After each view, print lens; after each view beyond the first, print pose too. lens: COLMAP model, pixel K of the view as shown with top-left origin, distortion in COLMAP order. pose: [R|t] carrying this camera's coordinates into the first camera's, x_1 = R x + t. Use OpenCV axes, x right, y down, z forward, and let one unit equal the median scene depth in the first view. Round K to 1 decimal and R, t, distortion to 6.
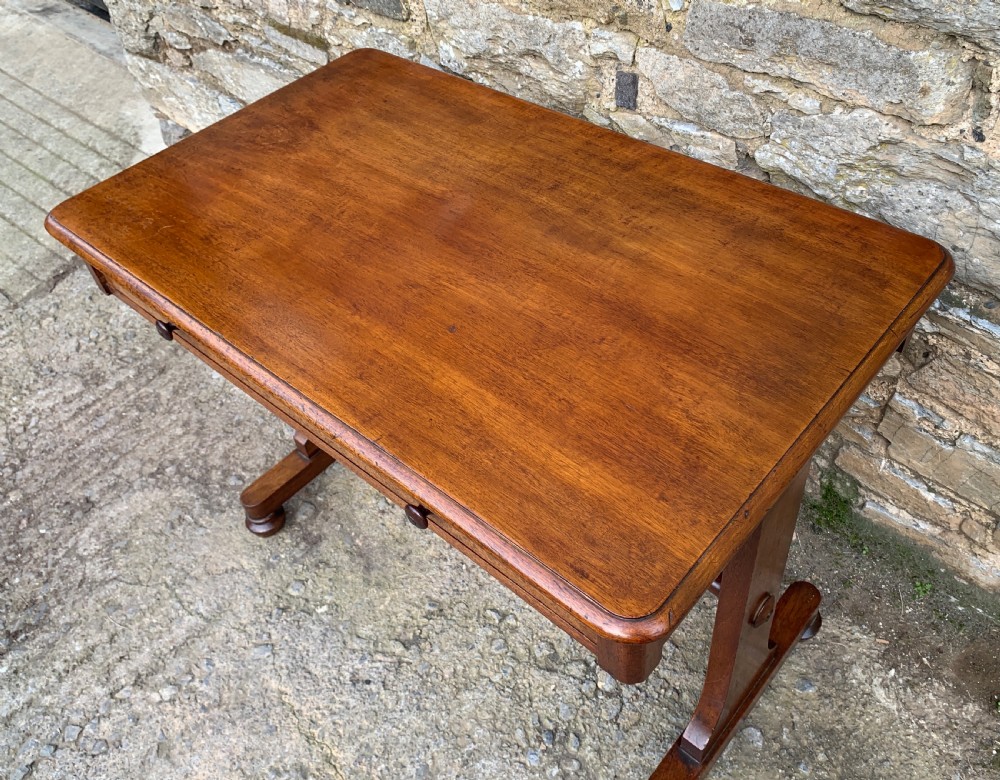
lens RADIAL K [[852.8, 0, 512.5], [0, 852.8, 371.3], [0, 0, 1]] dist [0.014624, 0.000733]
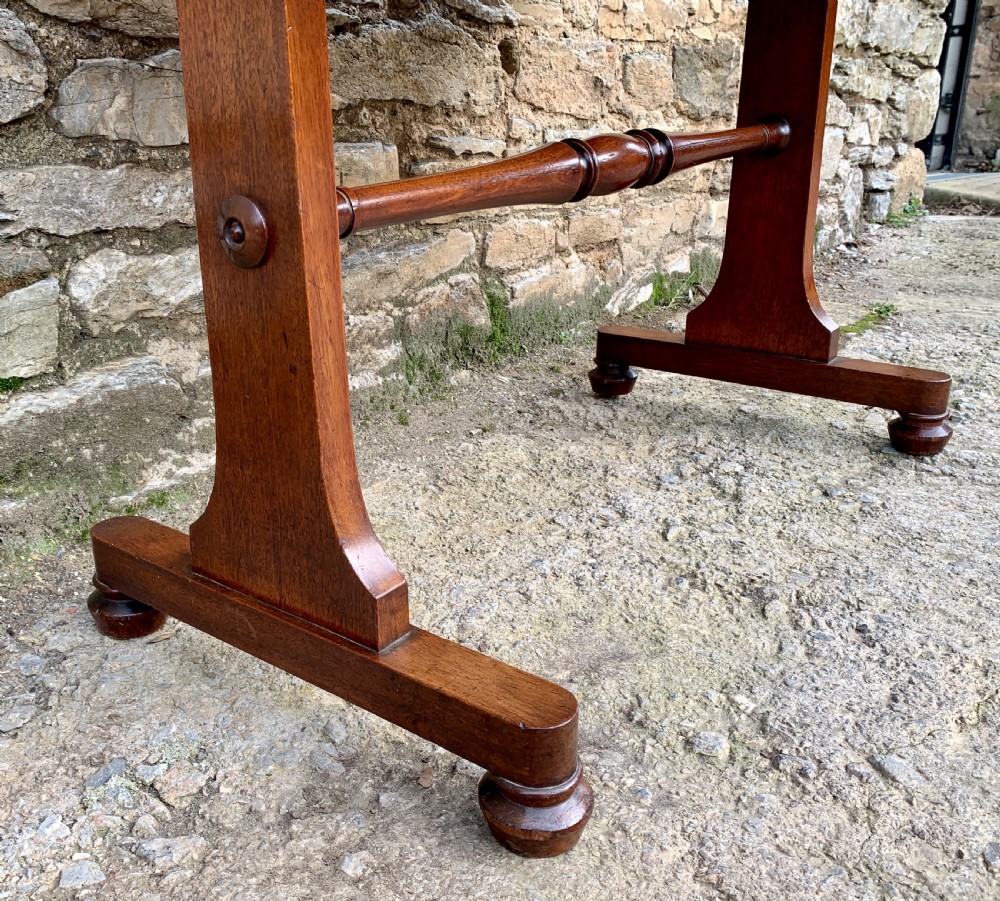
lens RADIAL K [[1006.1, 0, 420.4], [0, 1006.1, 469.3], [0, 0, 1]] dist [0.113538, -0.268798]
pose [[-0.039086, -0.279676, 0.959299, -0.789940], [0.729421, 0.648167, 0.218688, -0.043828], [-0.682948, 0.708280, 0.178667, 1.071386]]
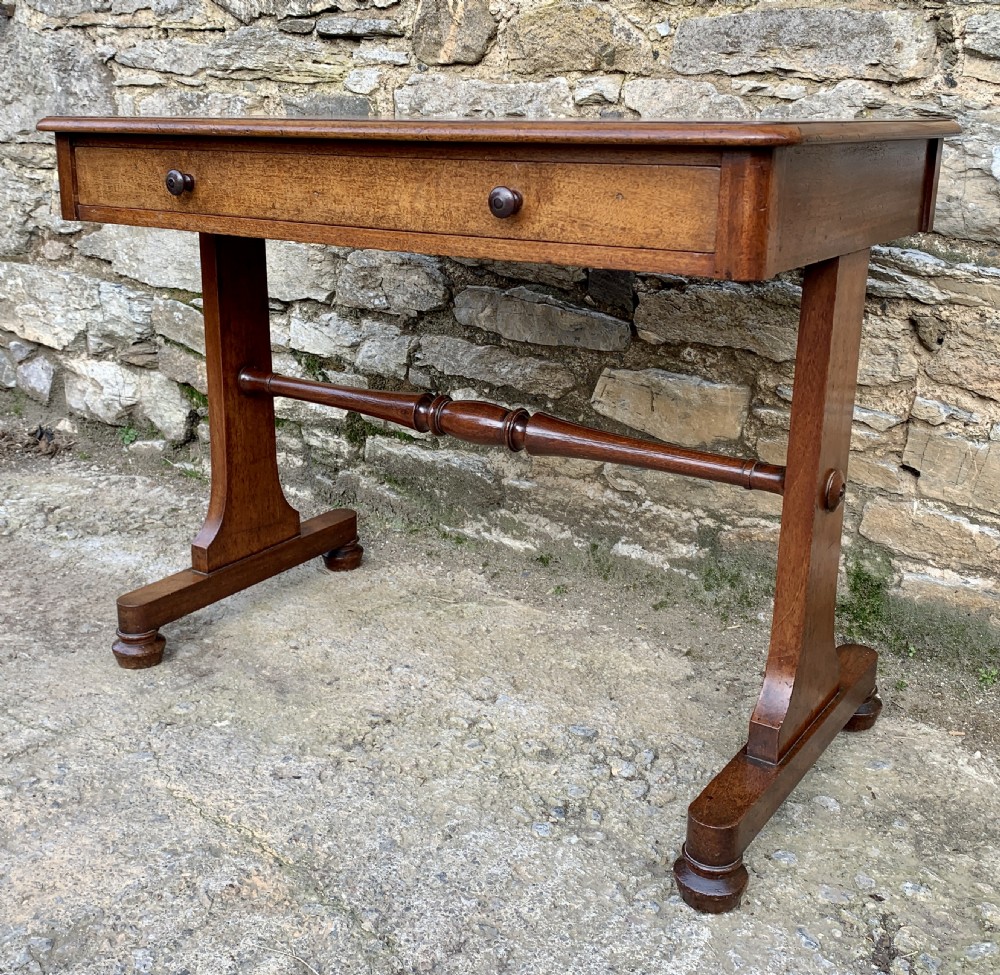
lens RADIAL K [[1158.8, 0, 457.9], [0, 1158.8, 439.1], [0, 0, 1]] dist [0.099382, -0.202965]
pose [[0.990228, 0.064337, 0.123734, -0.186302], [0.005280, 0.869299, -0.494258, 0.642557], [-0.139361, 0.490081, 0.860464, -0.004071]]
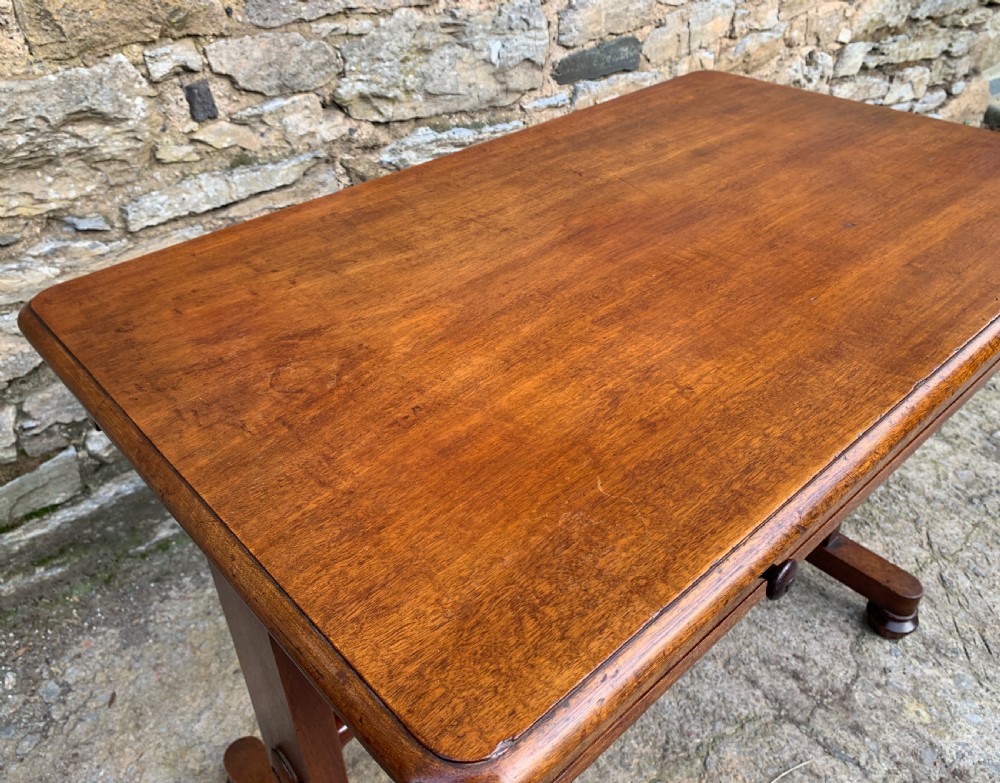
lens RADIAL K [[814.3, 0, 482.4], [0, 814.3, 384.9], [0, 0, 1]] dist [-0.000747, 0.012355]
pose [[0.146699, -0.517487, 0.843022, -0.708382], [0.703337, 0.653833, 0.278962, -0.143125], [-0.695555, 0.552005, 0.459884, 0.497760]]
